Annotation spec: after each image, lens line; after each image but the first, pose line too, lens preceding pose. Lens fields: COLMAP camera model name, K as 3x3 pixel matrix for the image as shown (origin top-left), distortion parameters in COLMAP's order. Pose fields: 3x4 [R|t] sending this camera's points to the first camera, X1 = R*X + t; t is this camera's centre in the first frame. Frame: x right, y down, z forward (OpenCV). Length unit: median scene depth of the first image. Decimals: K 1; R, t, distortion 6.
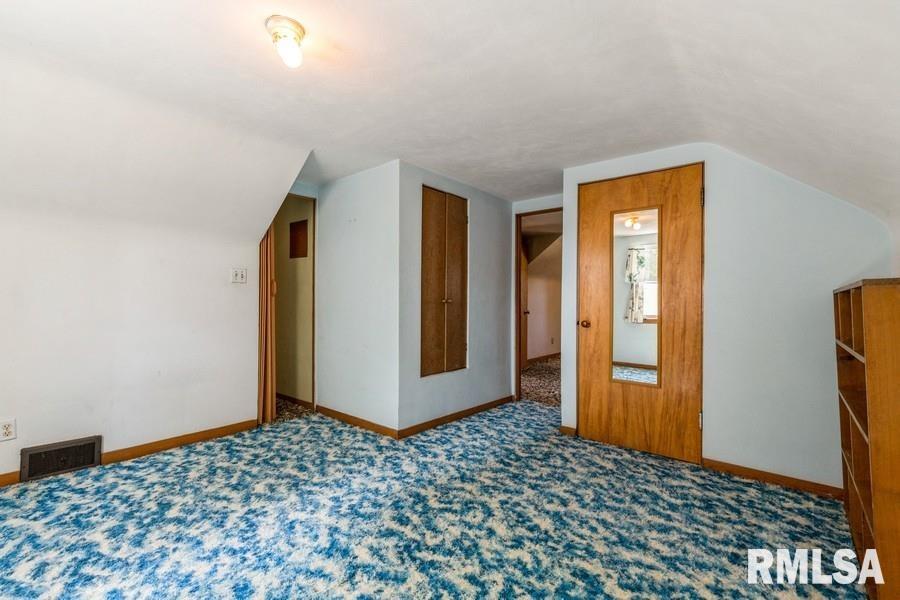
lens RADIAL K [[411.2, 0, 448.3], [0, 411.2, 298.9], [0, 0, 1]] dist [0.001965, 0.000125]
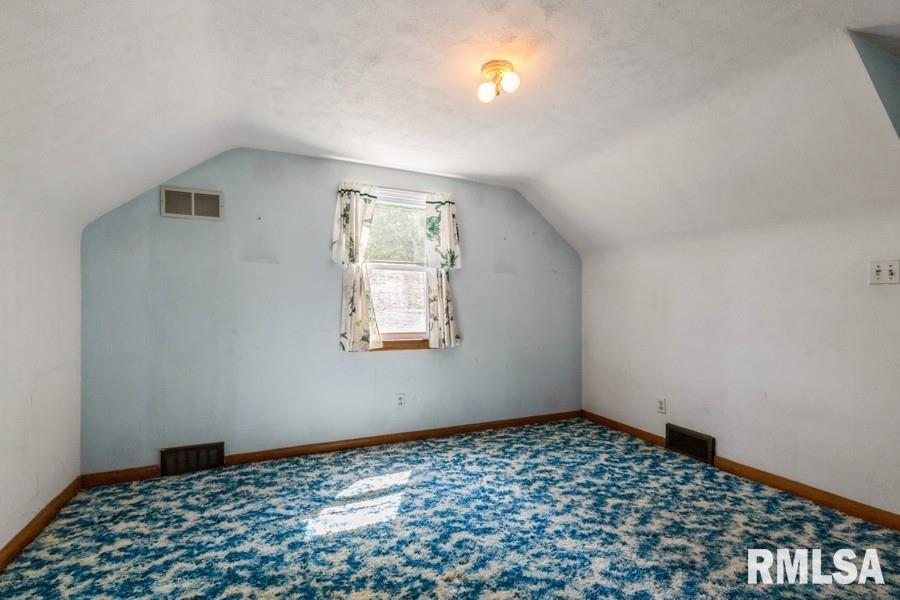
lens RADIAL K [[411.2, 0, 448.6], [0, 411.2, 303.5], [0, 0, 1]] dist [0.001965, 0.000125]
pose [[-0.445346, -0.017023, -0.895197, 0.488849], [-0.003283, 0.999844, -0.017380, 0.004447], [0.895353, -0.004801, -0.445332, 0.991591]]
